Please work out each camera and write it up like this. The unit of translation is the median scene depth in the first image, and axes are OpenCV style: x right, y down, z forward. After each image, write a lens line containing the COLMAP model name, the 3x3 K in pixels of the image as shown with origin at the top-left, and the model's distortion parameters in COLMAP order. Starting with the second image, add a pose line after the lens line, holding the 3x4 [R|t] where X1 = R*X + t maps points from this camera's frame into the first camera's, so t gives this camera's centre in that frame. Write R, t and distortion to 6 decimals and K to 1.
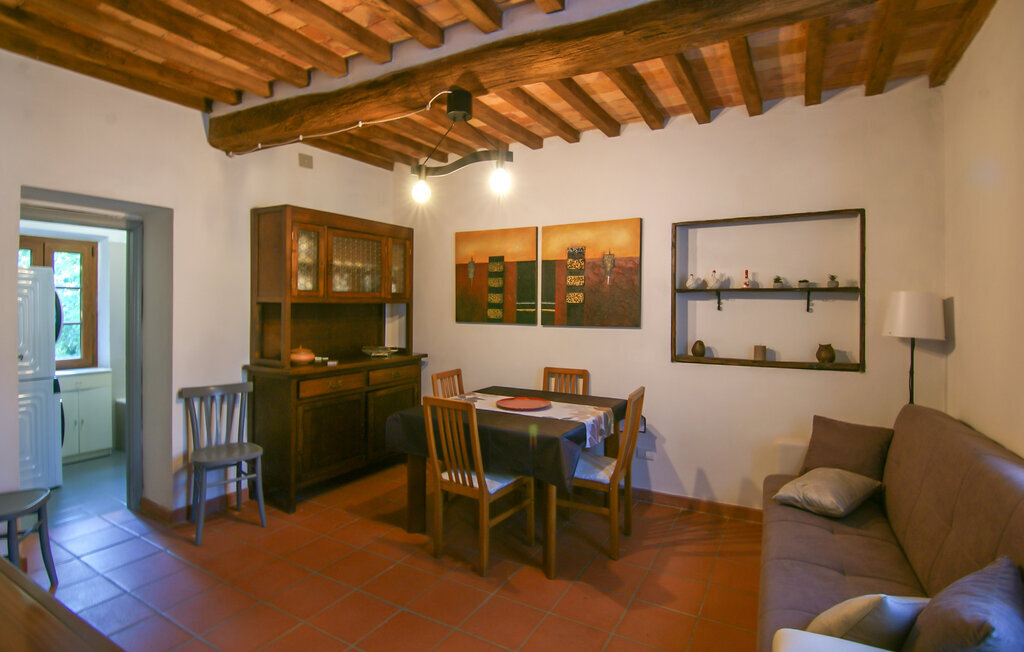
lens RADIAL K [[522.0, 0, 507.9], [0, 522.0, 322.4], [0, 0, 1]] dist [-0.012124, -0.005935]
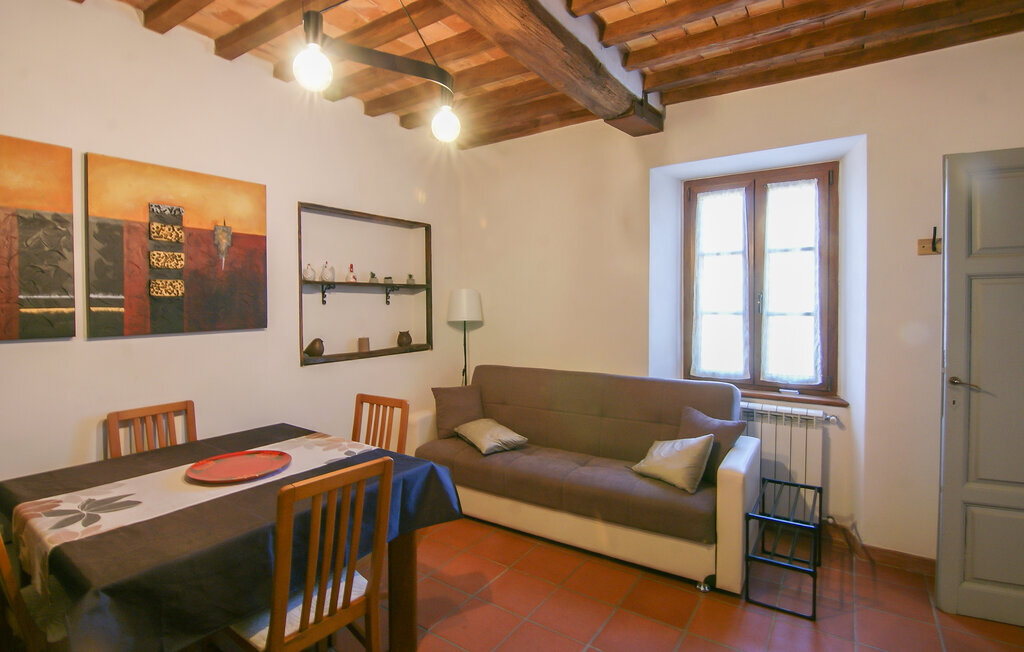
lens RADIAL K [[522.0, 0, 516.6], [0, 522.0, 322.4], [0, 0, 1]] dist [-0.012124, -0.005935]
pose [[0.016566, -0.045128, 0.998844, -0.497166], [0.039973, 0.998212, 0.044436, -0.018293], [-0.999063, 0.039191, 0.018340, 0.610069]]
